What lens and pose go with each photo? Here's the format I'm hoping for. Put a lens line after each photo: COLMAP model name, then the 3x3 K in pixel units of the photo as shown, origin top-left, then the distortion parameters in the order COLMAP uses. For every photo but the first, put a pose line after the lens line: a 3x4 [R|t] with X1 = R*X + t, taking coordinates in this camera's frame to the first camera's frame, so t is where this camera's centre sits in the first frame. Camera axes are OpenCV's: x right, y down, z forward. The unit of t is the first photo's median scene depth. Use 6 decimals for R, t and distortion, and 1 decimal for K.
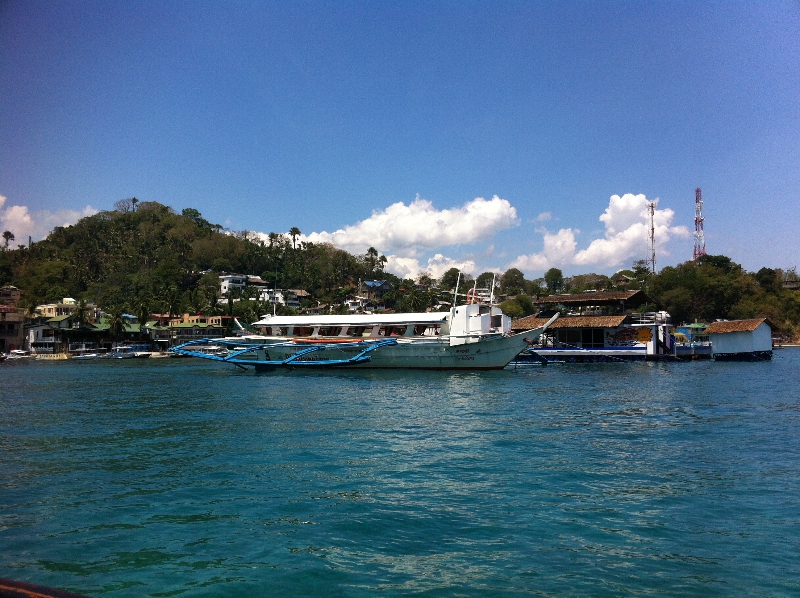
lens RADIAL K [[790.2, 0, 400.0], [0, 790.2, 299.0], [0, 0, 1]] dist [0.148406, -0.374990]
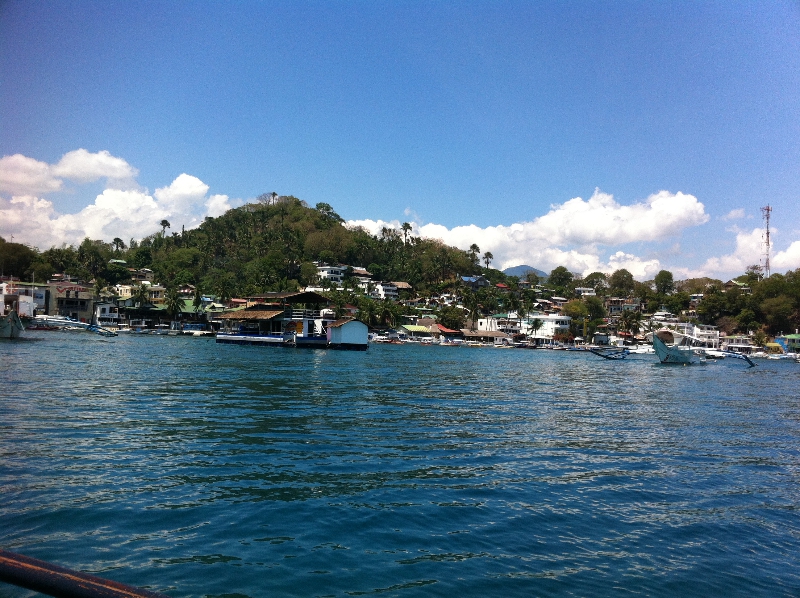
lens RADIAL K [[790.2, 0, 400.0], [0, 790.2, 299.0], [0, 0, 1]] dist [0.148406, -0.374990]
pose [[0.976111, 0.044349, -0.212698, 0.093450], [-0.042602, 0.999010, 0.012791, -0.002888], [0.213055, -0.003424, 0.977034, -0.025308]]
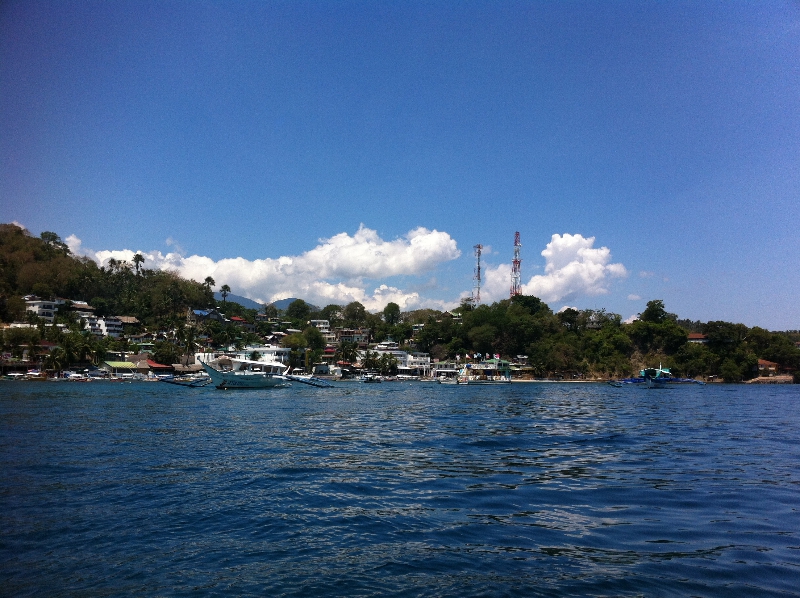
lens RADIAL K [[790.2, 0, 400.0], [0, 790.2, 299.0], [0, 0, 1]] dist [0.148406, -0.374990]
pose [[0.996905, 0.029085, 0.073036, 0.136540], [-0.026302, 0.998901, -0.038782, -0.003778], [-0.074084, 0.036741, 0.996575, -0.030481]]
